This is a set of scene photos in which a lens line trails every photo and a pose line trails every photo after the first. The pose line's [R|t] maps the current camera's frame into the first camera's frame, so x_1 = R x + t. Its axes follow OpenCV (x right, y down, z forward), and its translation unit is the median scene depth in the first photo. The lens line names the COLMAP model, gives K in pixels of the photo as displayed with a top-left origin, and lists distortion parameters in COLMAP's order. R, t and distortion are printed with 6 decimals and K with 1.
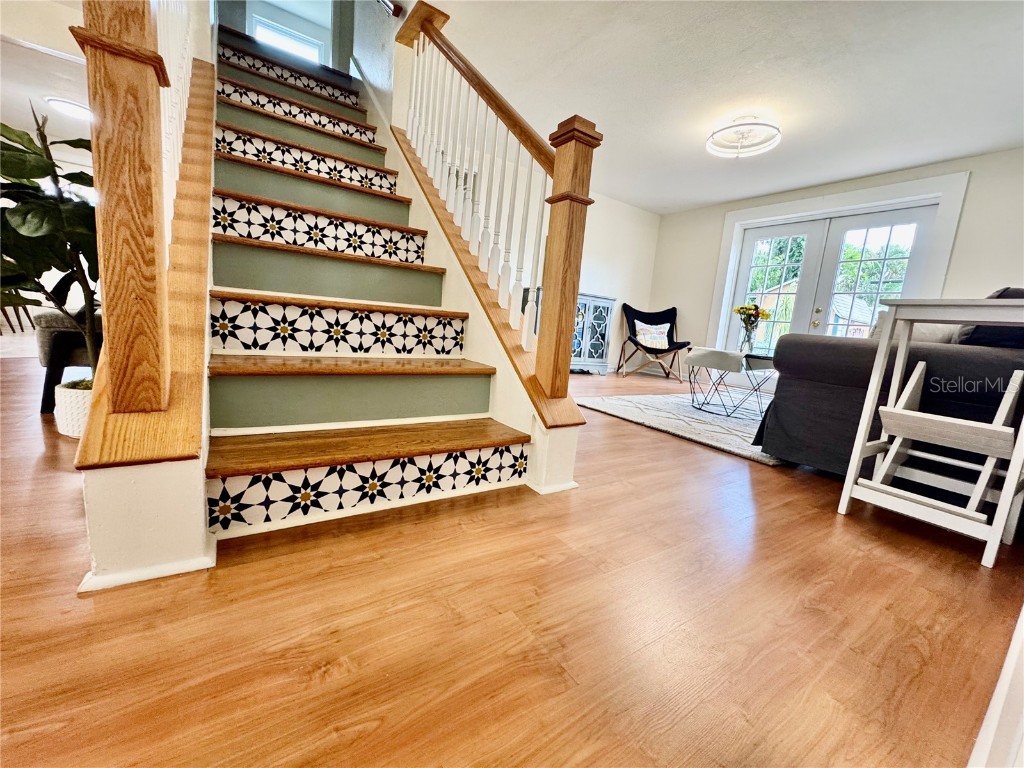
lens RADIAL K [[410.1, 0, 511.0], [0, 410.1, 381.7], [0, 0, 1]] dist [-0.000514, -0.000586]
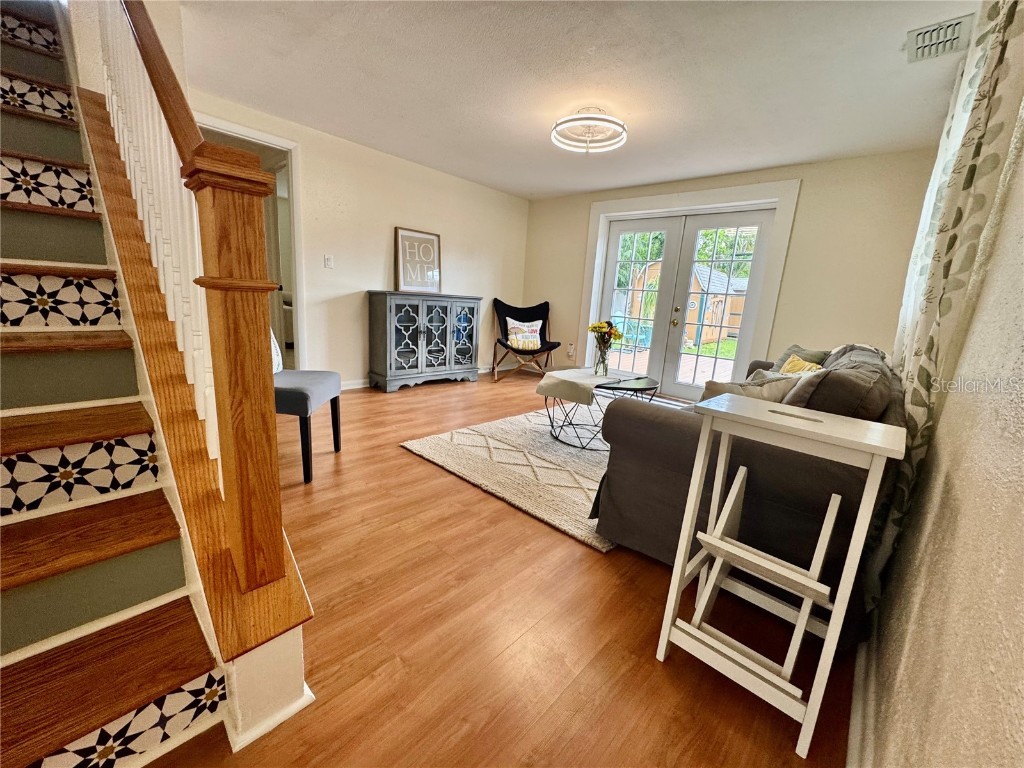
lens RADIAL K [[410.1, 0, 513.1], [0, 410.1, 380.3], [0, 0, 1]] dist [-0.000514, -0.000586]
pose [[0.972986, -0.069594, 0.220125, 0.175131], [0.052096, 0.995075, 0.084326, -0.147384], [-0.224909, -0.070580, 0.971820, 0.142734]]
